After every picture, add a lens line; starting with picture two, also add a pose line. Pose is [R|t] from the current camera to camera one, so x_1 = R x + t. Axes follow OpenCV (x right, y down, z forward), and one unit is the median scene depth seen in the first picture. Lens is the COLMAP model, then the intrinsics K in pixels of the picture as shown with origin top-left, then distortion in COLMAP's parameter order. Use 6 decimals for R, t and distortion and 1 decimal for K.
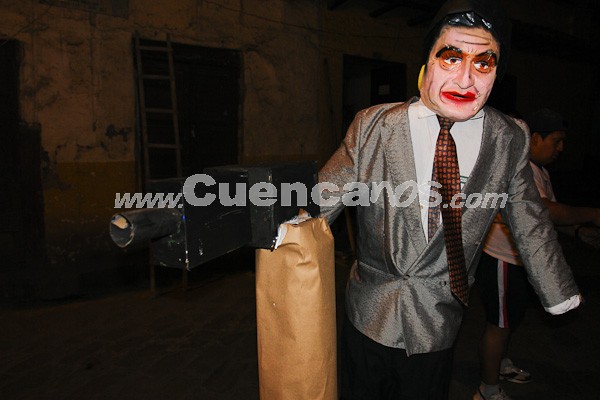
lens RADIAL K [[421.1, 0, 300.0], [0, 421.1, 200.0], [0, 0, 1]] dist [-0.095759, 0.064850]
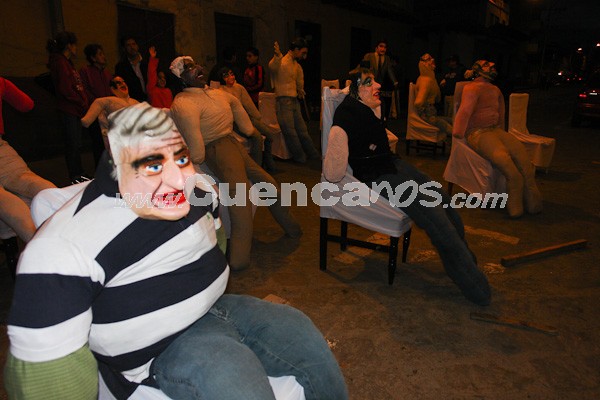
lens RADIAL K [[421.1, 0, 300.0], [0, 421.1, 200.0], [0, 0, 1]] dist [-0.095759, 0.064850]
pose [[0.936345, -0.102855, 0.335677, -0.874265], [0.051129, 0.985879, 0.159463, 0.254594], [-0.347338, -0.132149, 0.928382, -1.333374]]
